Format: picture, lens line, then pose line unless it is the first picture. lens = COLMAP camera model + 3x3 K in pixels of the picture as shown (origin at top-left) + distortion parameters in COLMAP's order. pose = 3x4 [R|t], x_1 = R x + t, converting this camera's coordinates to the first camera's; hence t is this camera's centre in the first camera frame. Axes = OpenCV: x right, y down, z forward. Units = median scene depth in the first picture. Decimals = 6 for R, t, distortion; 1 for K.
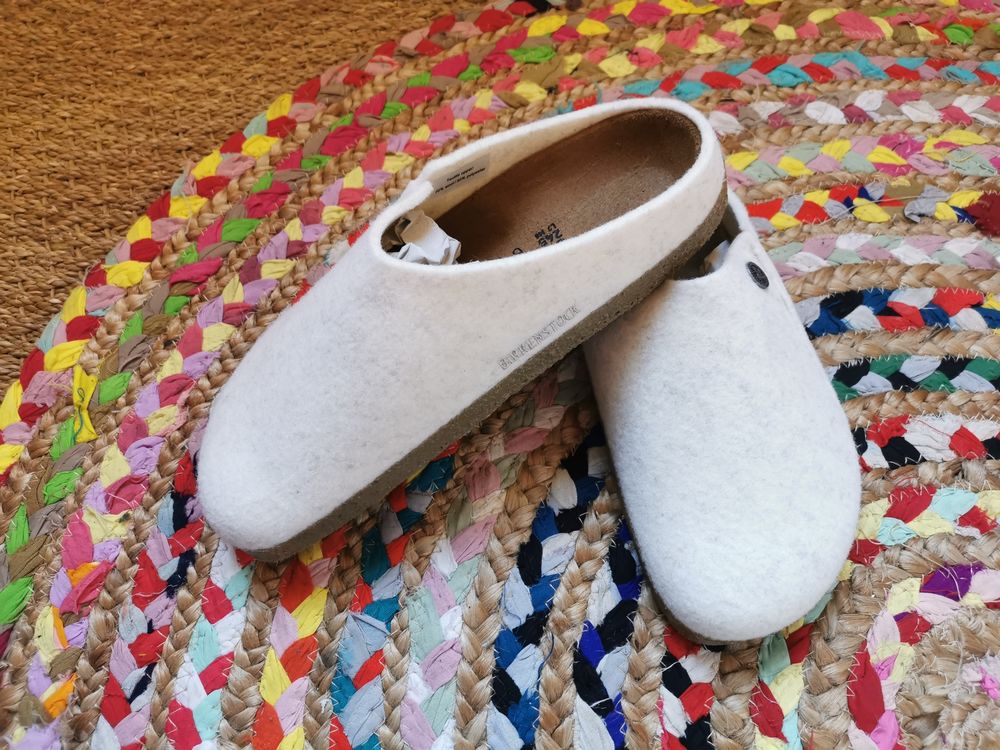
lens RADIAL K [[793.6, 0, 474.4], [0, 793.6, 401.2], [0, 0, 1]] dist [0.005960, 0.002784]
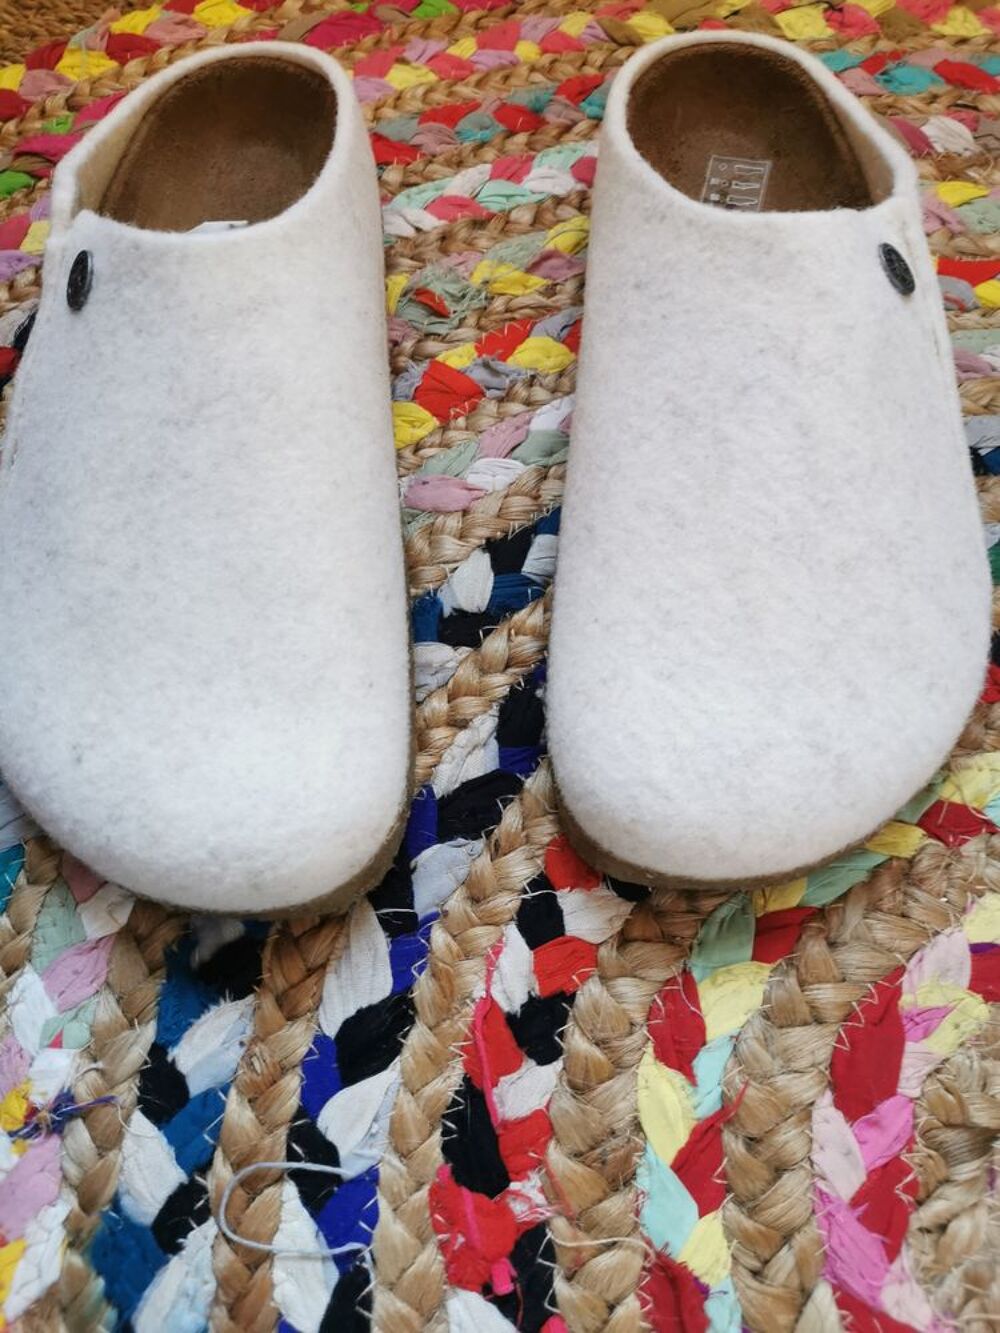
lens RADIAL K [[1057.9, 0, 456.5], [0, 1057.9, 700.9], [0, 0, 1]] dist [0.005960, 0.002784]
pose [[0.948778, 0.288621, -0.128526, 0.229866], [-0.292640, 0.956132, -0.013148, 0.211948], [0.119093, 0.050086, 0.991619, 0.229422]]
